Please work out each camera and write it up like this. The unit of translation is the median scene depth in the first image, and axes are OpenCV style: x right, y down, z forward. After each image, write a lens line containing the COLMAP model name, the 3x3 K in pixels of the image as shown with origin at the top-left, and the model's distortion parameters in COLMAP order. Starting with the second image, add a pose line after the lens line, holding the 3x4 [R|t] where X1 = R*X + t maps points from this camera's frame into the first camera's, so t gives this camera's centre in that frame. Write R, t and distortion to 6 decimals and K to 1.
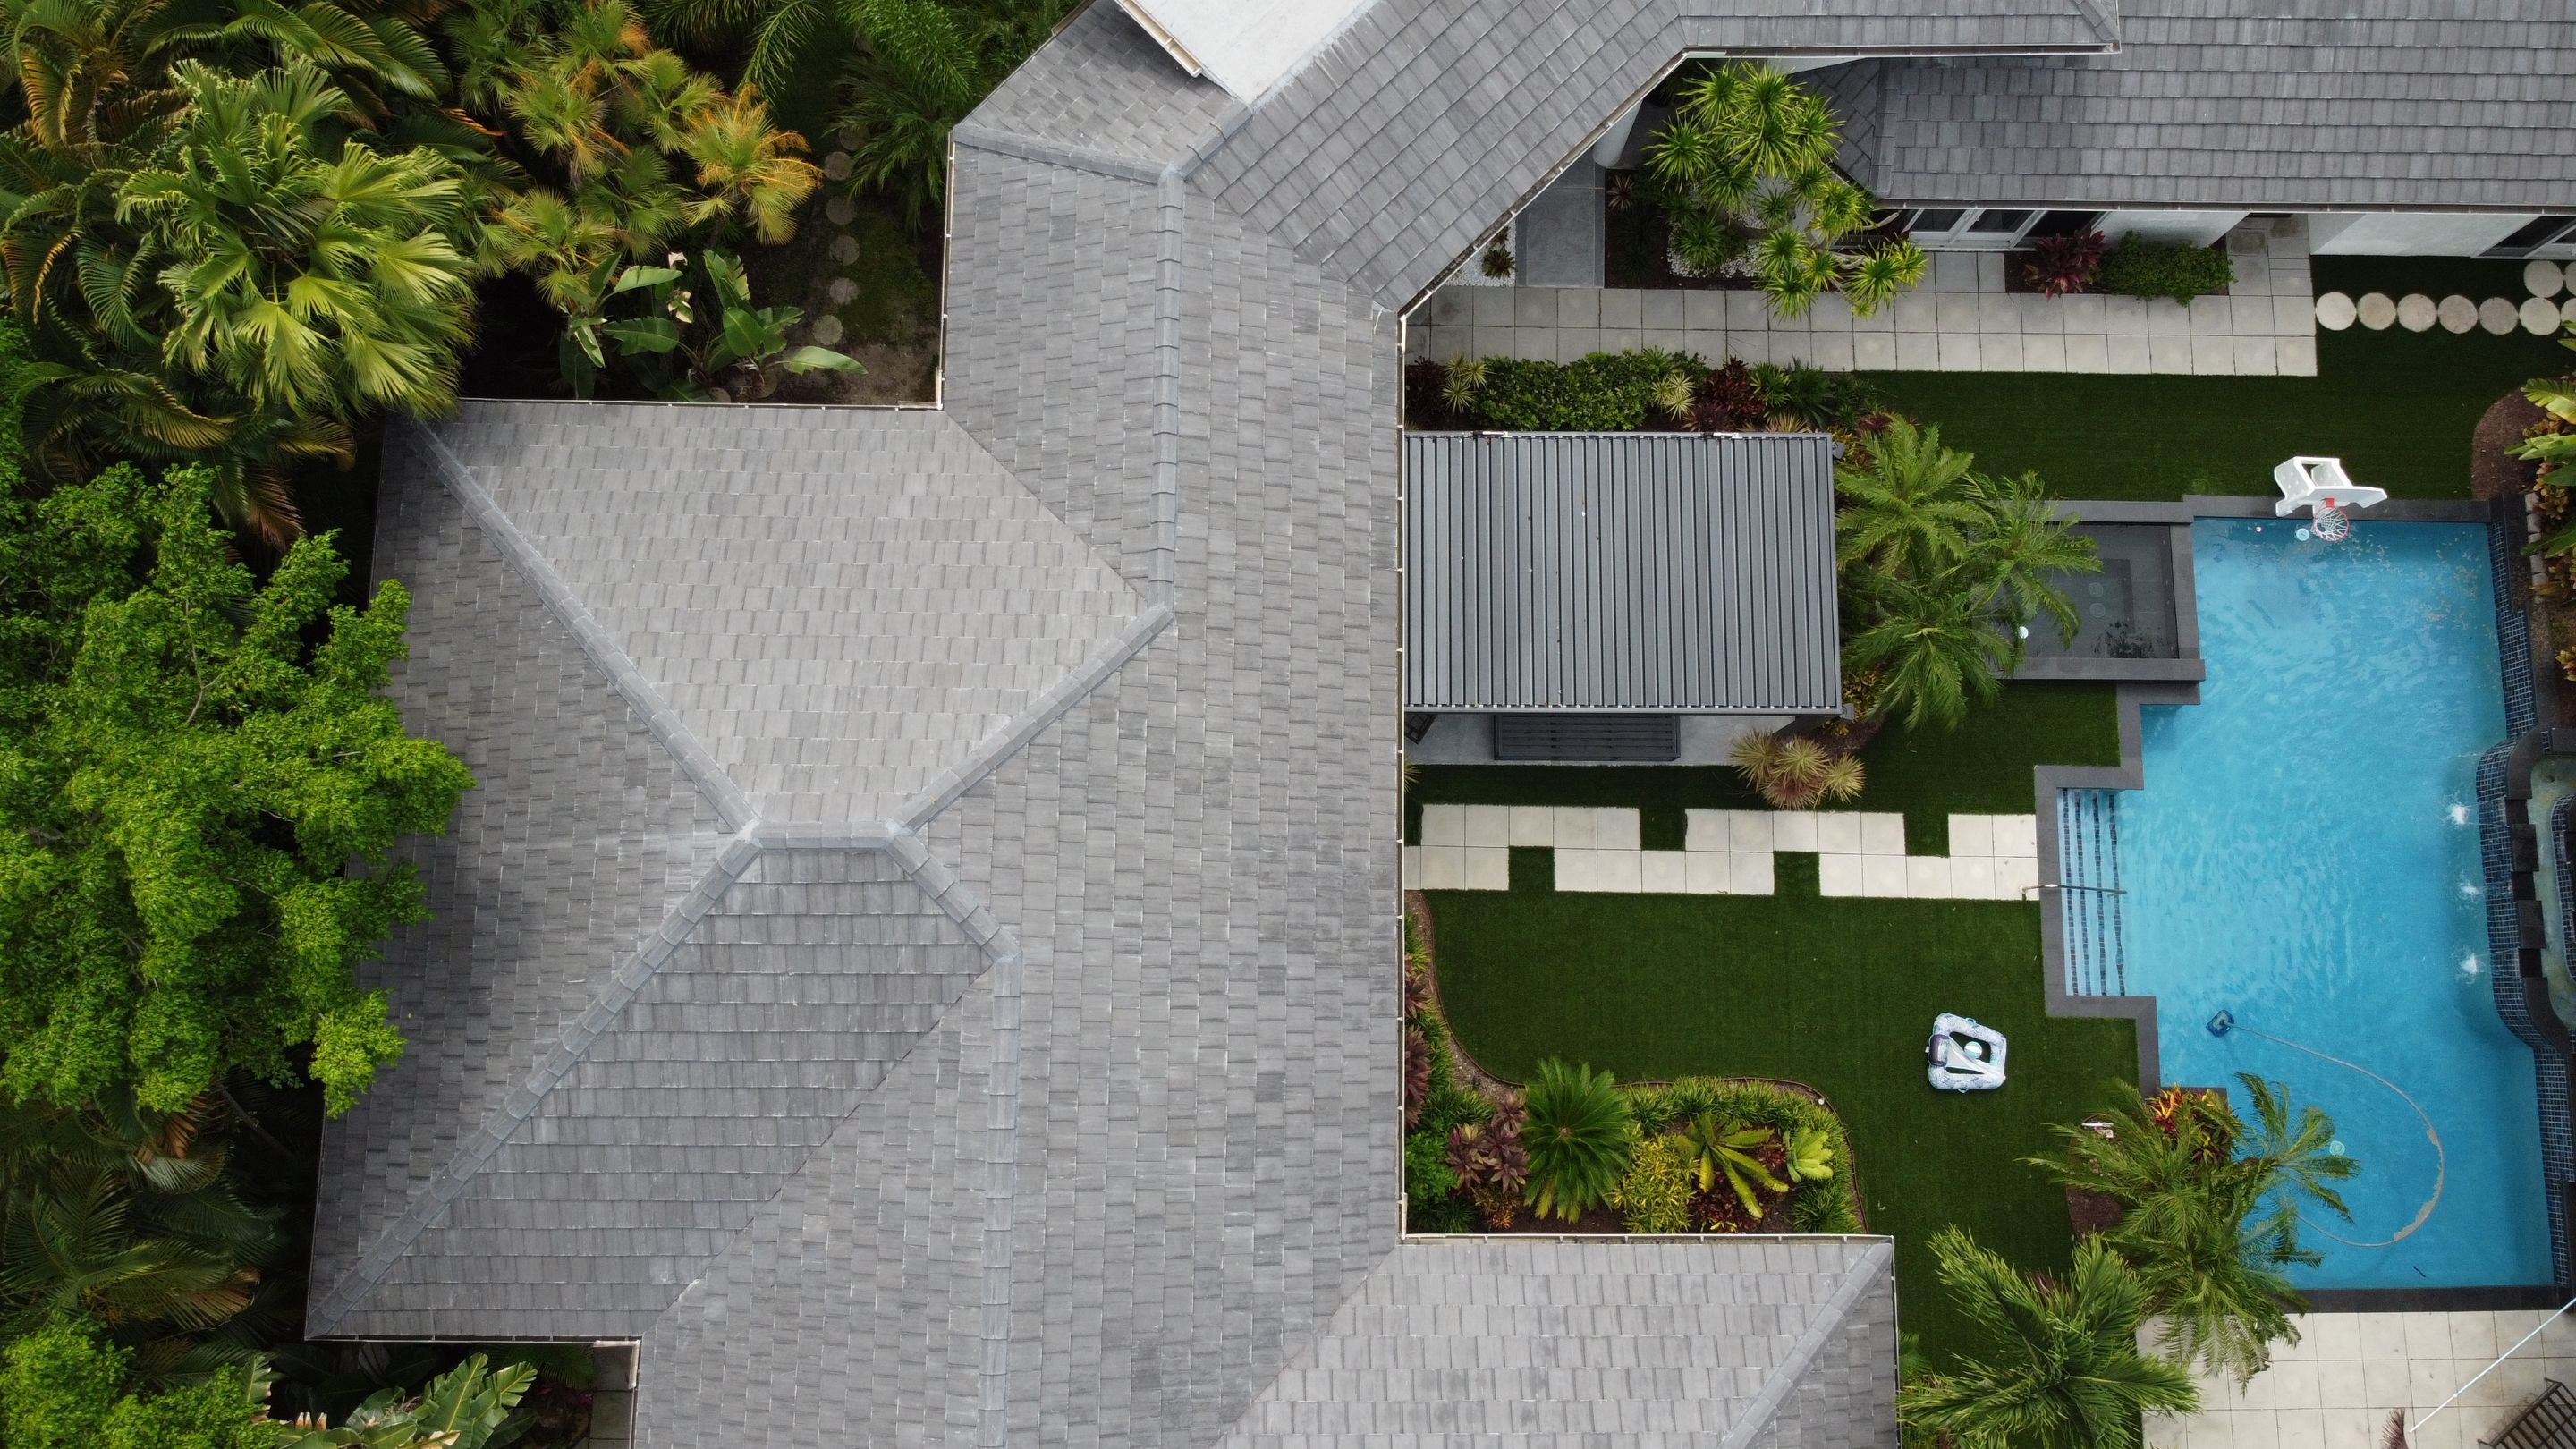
lens RADIAL K [[1943.6, 0, 1290.1], [0, 1943.6, 711.9], [0, 0, 1]] dist [0.003626, -0.002865]
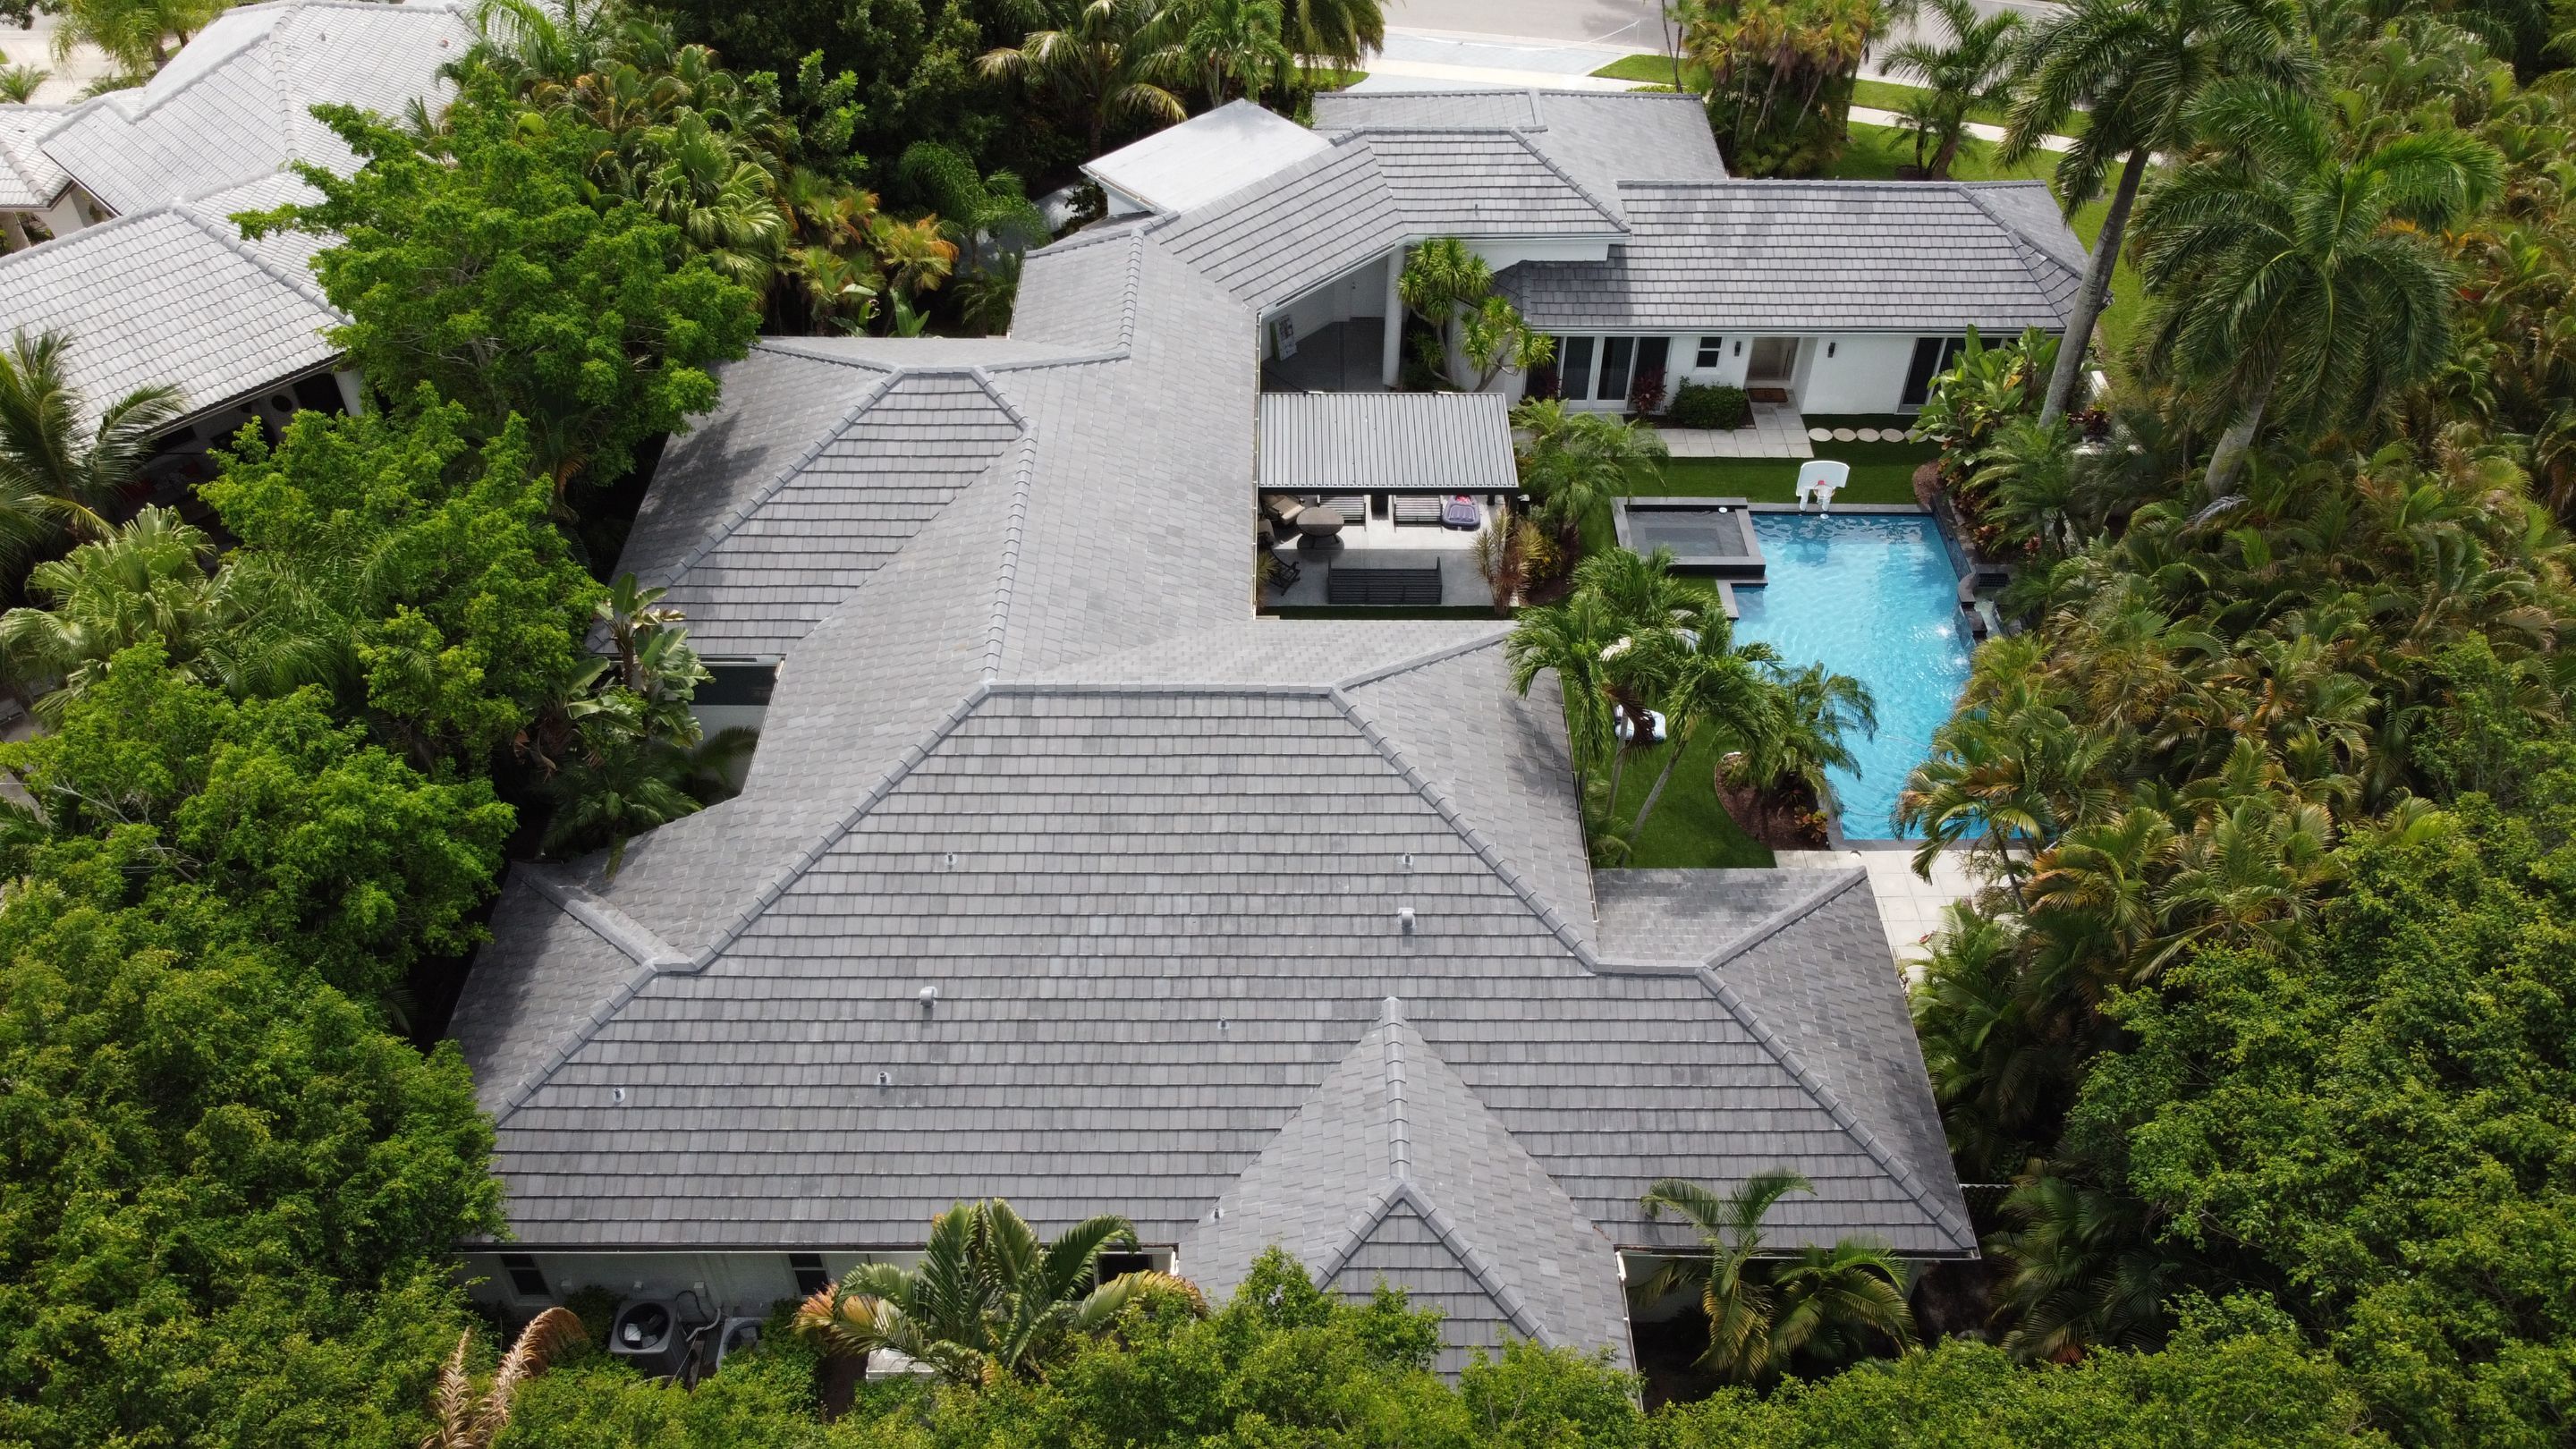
lens RADIAL K [[1960.1, 0, 1284.0], [0, 1960.1, 694.0], [0, 0, 1]] dist [0.011872, -0.034594]
pose [[0.999968, -0.006815, 0.004306, 0.070473], [0.008009, 0.779207, -0.626716, 1.261260], [0.000915, 0.626730, 0.779236, -0.238927]]
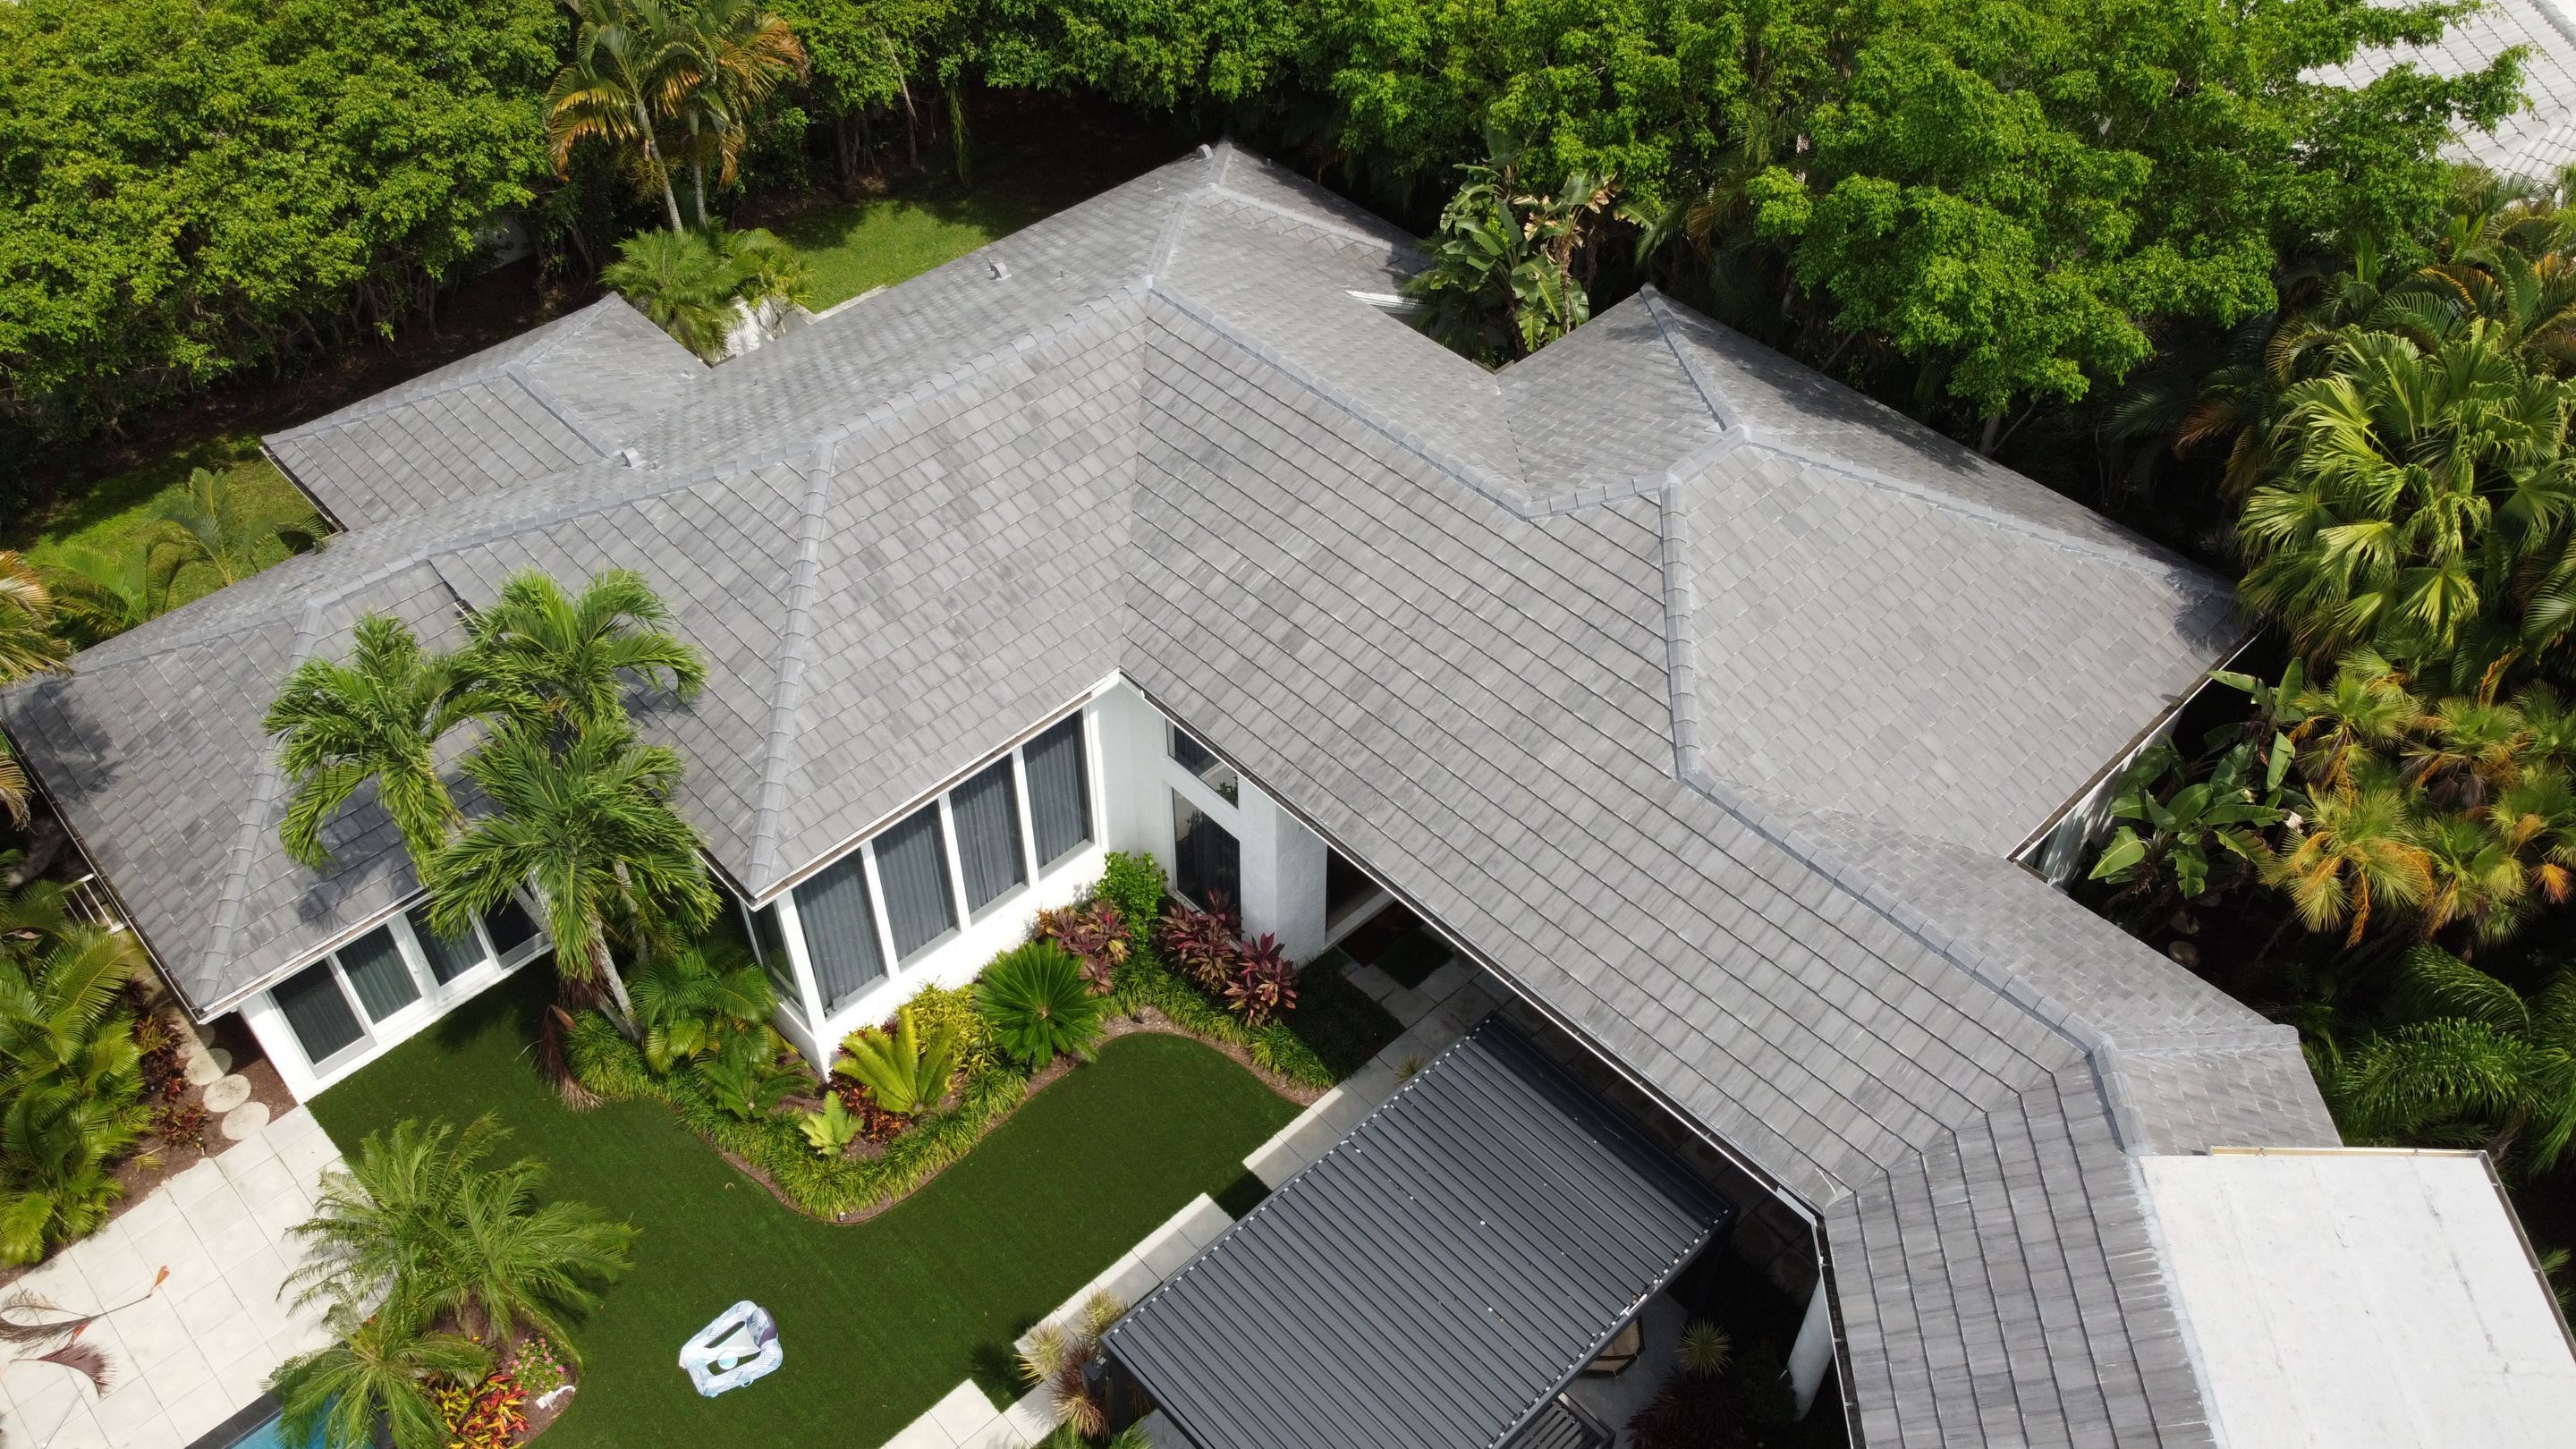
lens RADIAL K [[1936.5, 0, 1273.2], [0, 1936.5, 718.9], [0, 0, 1]] dist [0.006698, -0.027575]
pose [[-0.723121, 0.477850, -0.498754, 0.532524], [-0.683129, -0.387995, 0.618705, -0.472149], [0.102134, 0.788111, 0.607000, 0.309492]]
